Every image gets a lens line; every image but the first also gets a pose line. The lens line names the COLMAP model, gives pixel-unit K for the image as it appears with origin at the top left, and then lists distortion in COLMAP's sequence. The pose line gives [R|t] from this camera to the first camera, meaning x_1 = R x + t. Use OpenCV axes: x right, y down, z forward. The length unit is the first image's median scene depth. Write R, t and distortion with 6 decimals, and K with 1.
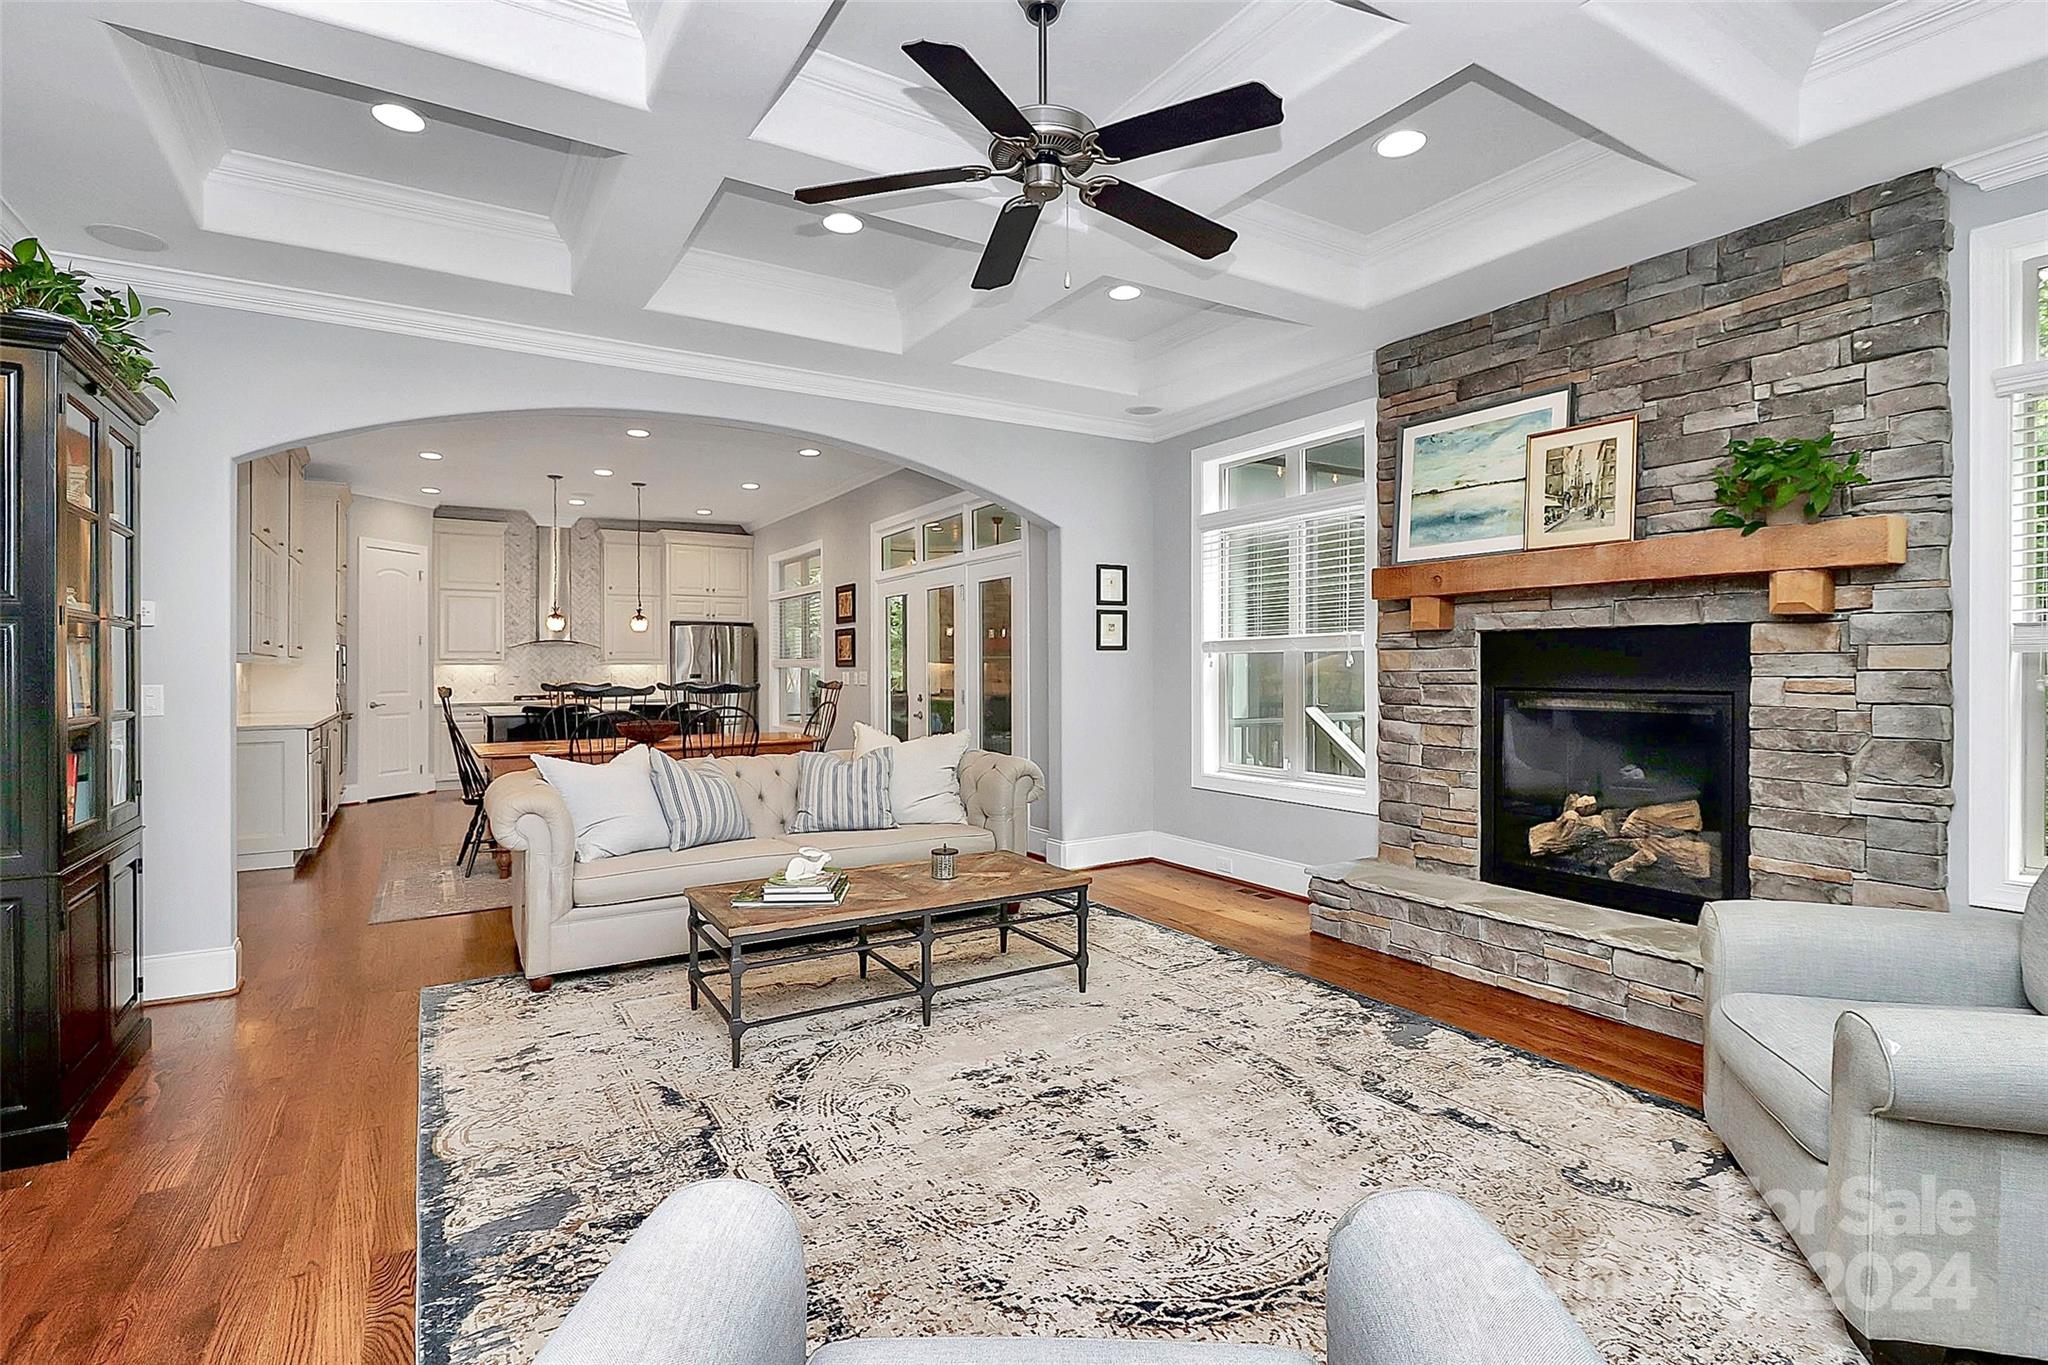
lens RADIAL K [[972.5, 0, 1022.3], [0, 972.5, 663.2], [0, 0, 1]] dist [-0.002484, -0.010755]
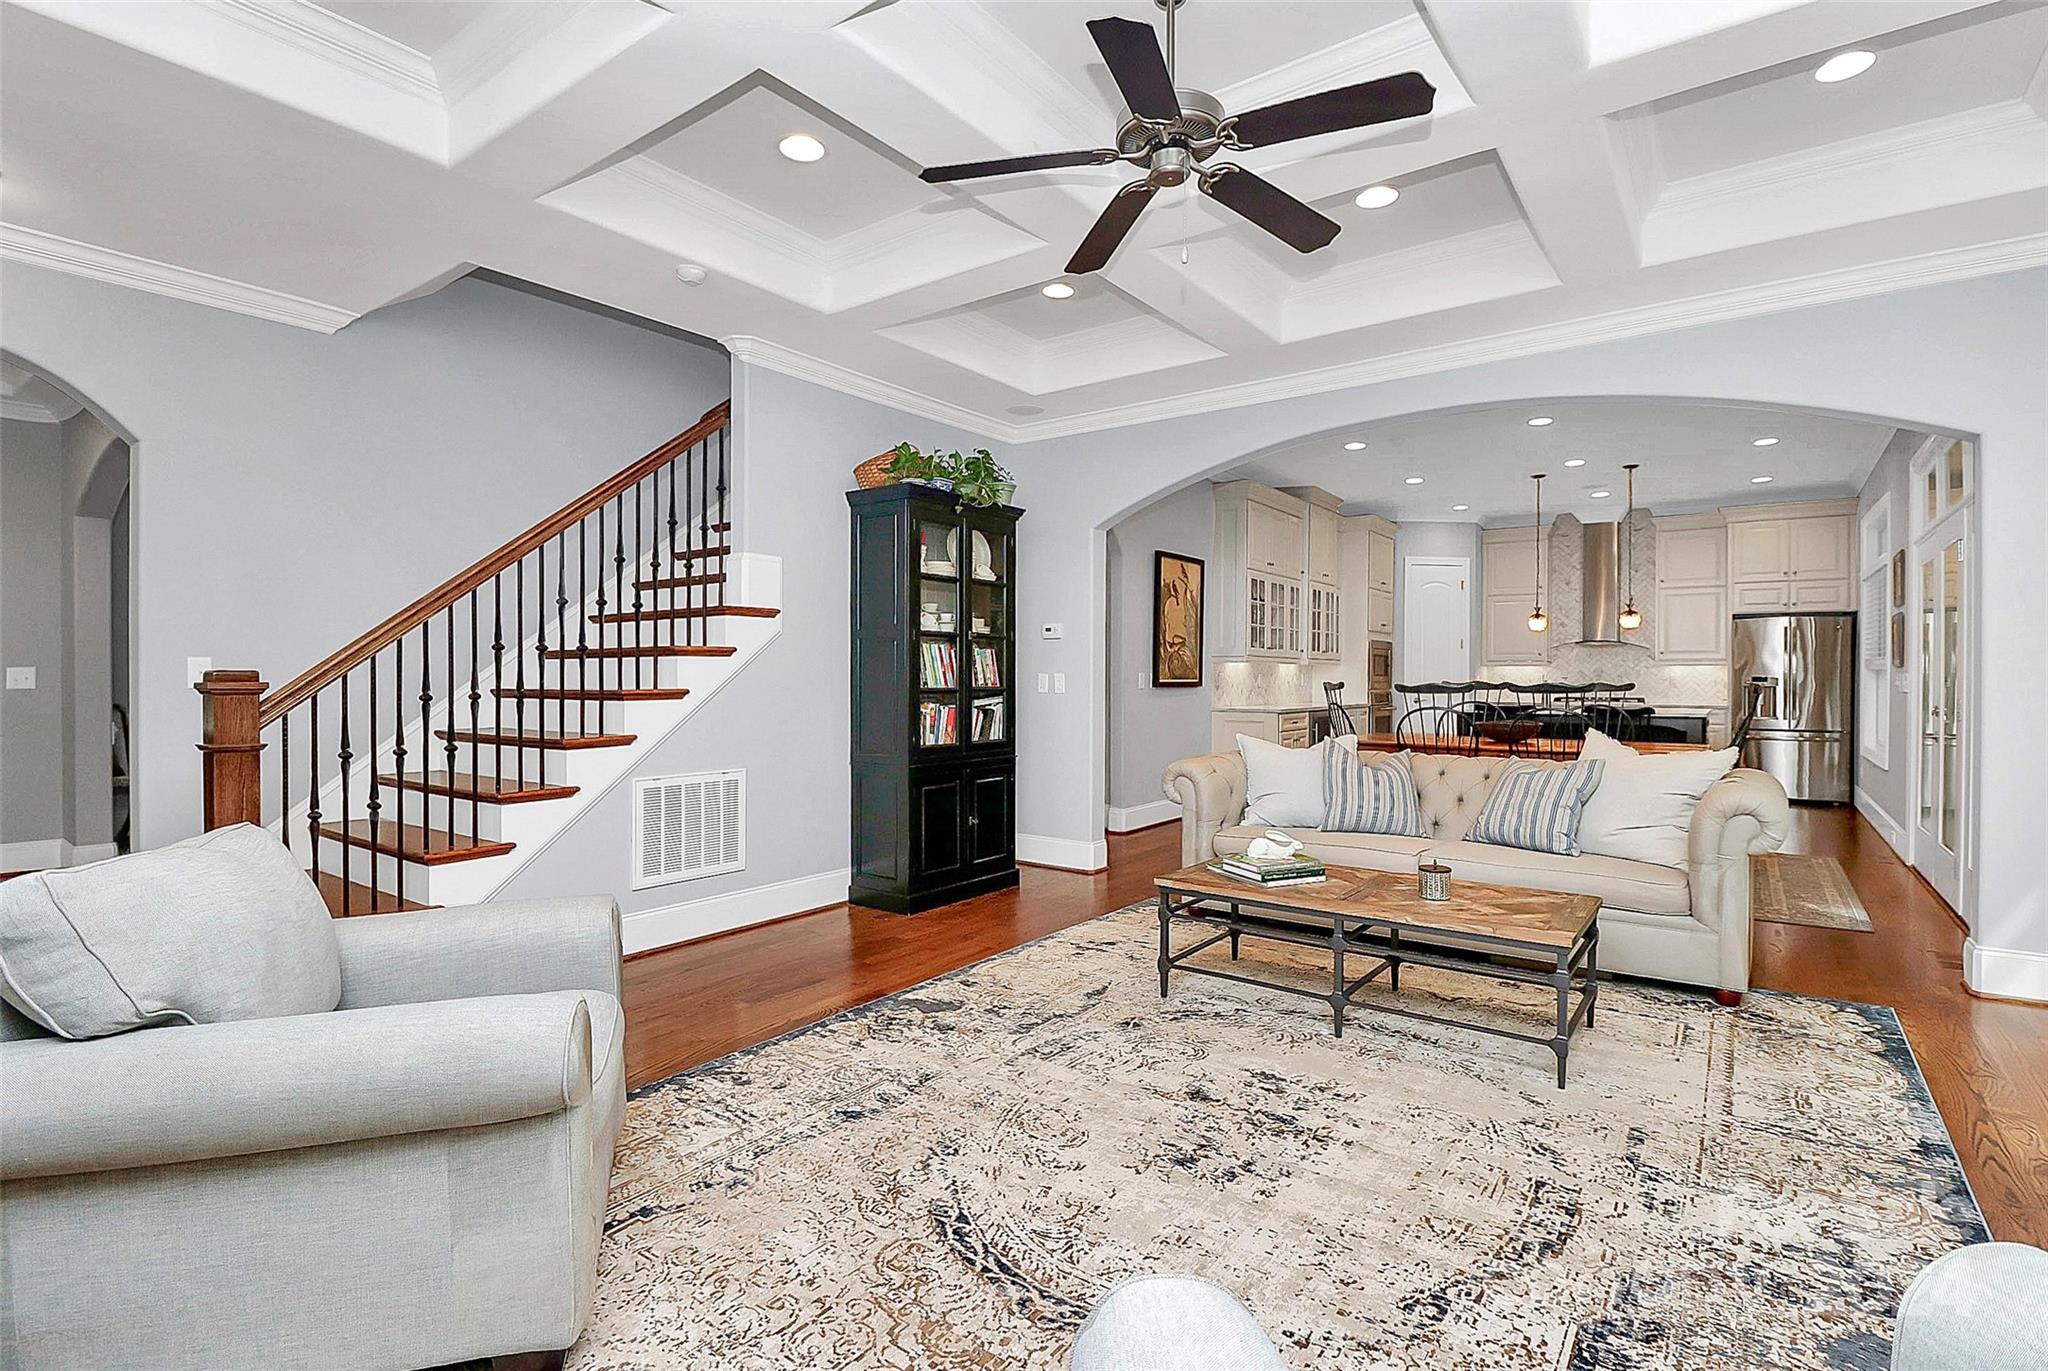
lens RADIAL K [[972.5, 0, 1018.2], [0, 972.5, 680.1], [0, 0, 1]] dist [-0.002484, -0.010755]
pose [[0.362444, 0.012737, -0.931919, 0.669730], [0.000336, 0.999905, 0.013797, 0.010308], [0.932006, -0.005314, 0.362405, 0.364435]]
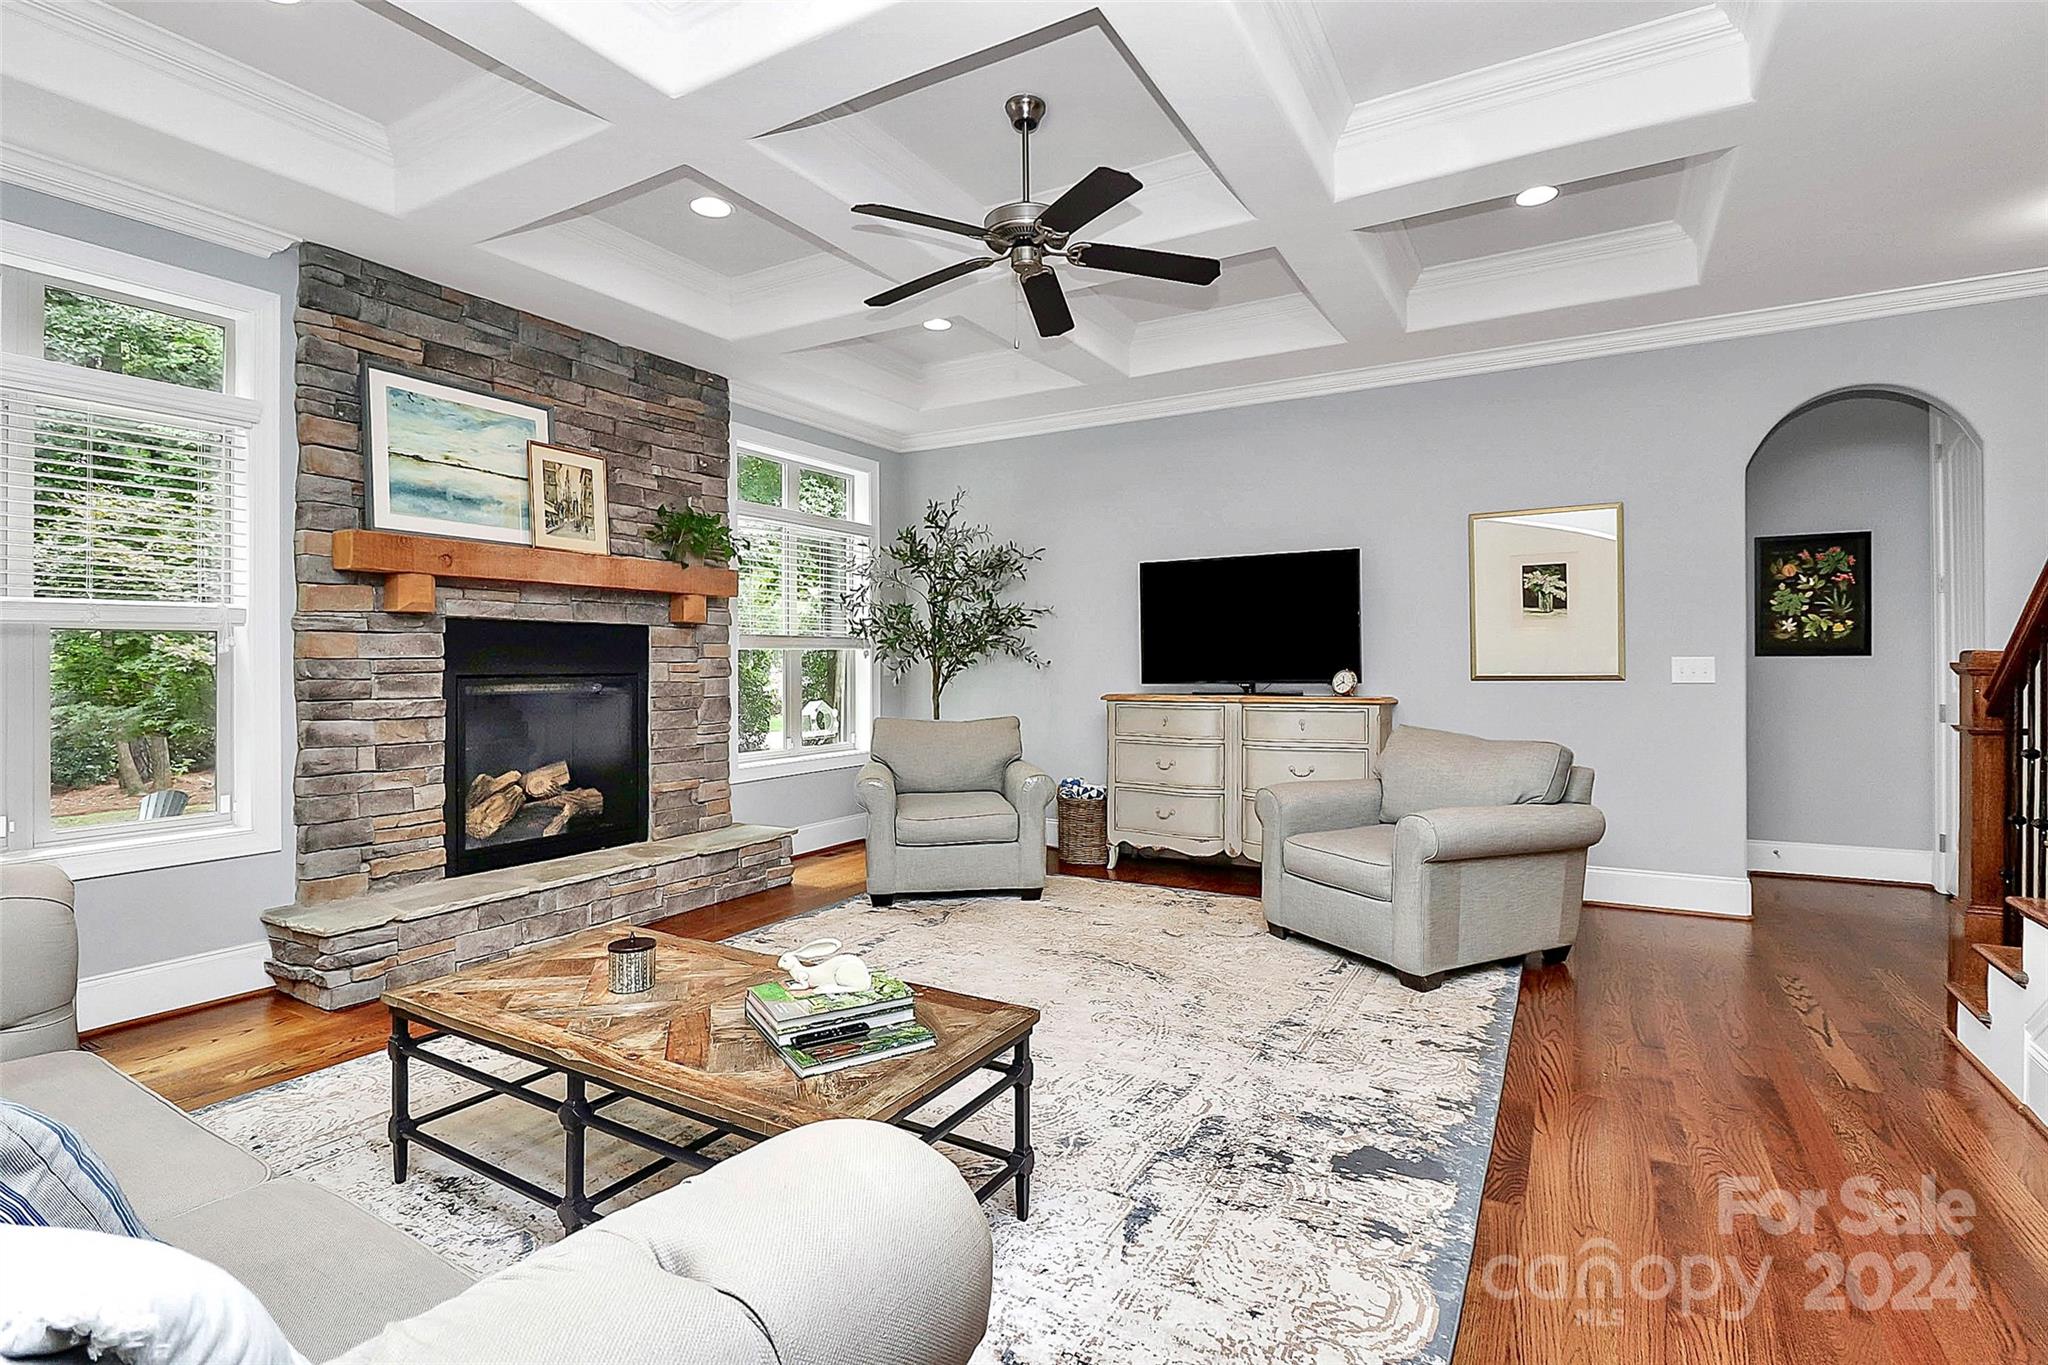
lens RADIAL K [[972.5, 0, 1039.9], [0, 972.5, 679.7], [0, 0, 1]] dist [-0.002484, -0.010755]
pose [[-0.486868, -0.006752, 0.873449, -0.805945], [0.005656, 0.999925, 0.010882, 0.026824], [-0.873457, 0.010238, -0.486793, 1.187543]]
